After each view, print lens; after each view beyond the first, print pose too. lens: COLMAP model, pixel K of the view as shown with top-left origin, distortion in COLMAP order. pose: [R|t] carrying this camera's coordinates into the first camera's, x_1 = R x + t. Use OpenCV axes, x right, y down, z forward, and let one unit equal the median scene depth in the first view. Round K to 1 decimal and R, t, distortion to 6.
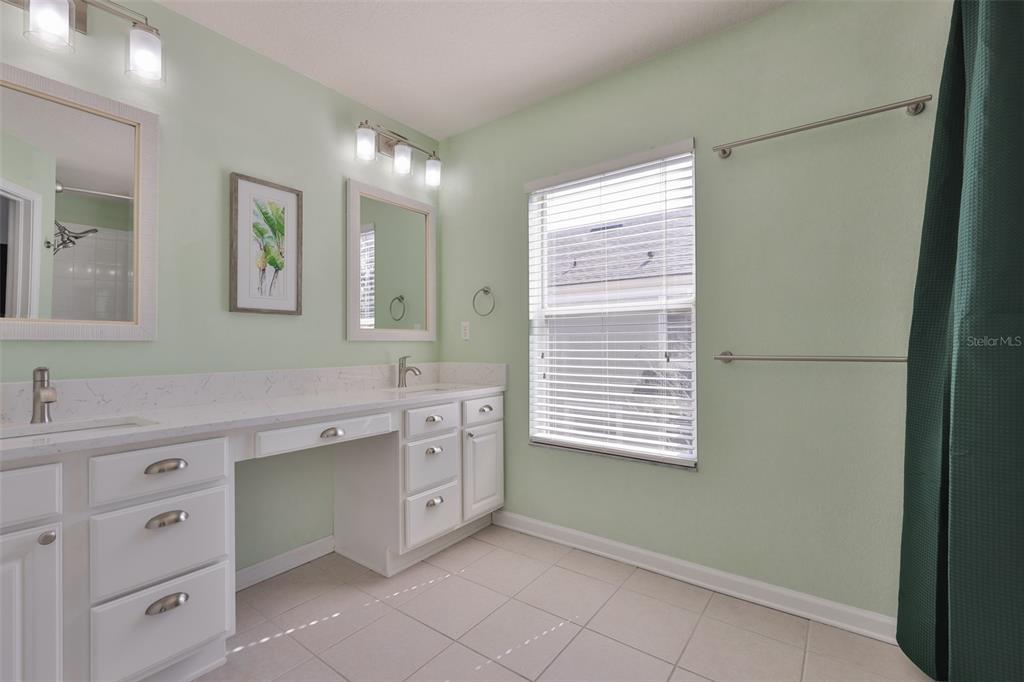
lens RADIAL K [[444.7, 0, 516.3], [0, 444.7, 345.2], [0, 0, 1]] dist [-0.001069, -0.000239]
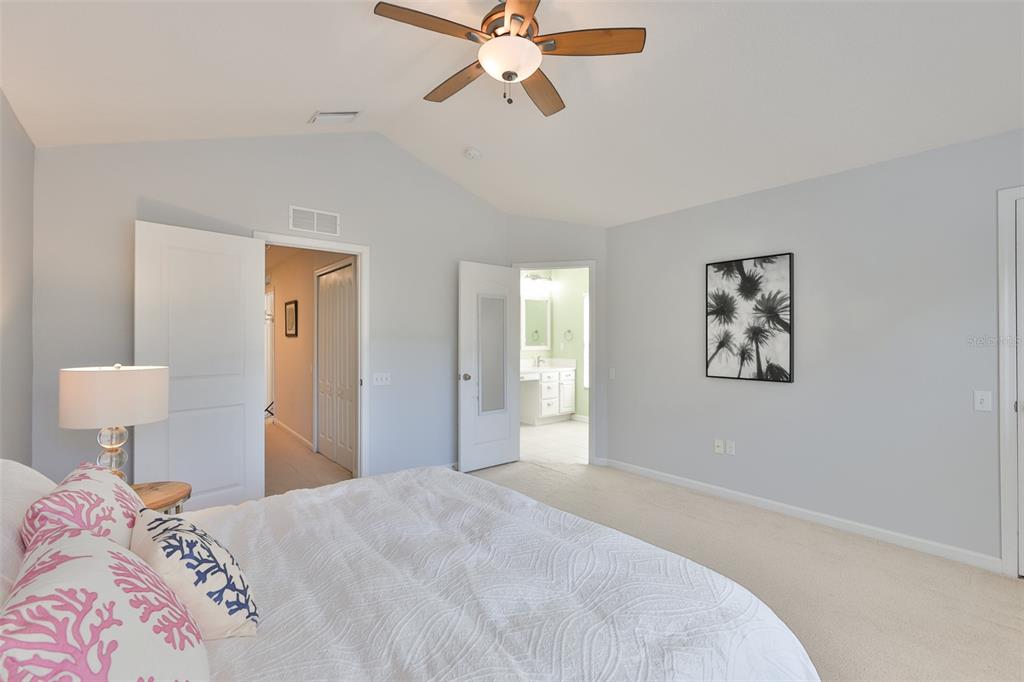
lens RADIAL K [[444.7, 0, 518.4], [0, 444.7, 338.2], [0, 0, 1]] dist [-0.001069, -0.000239]
pose [[0.970703, 0.005223, -0.240228, 0.294834], [-0.005939, 0.999980, -0.002255, -0.081526], [0.240211, 0.003615, 0.970714, -1.770994]]
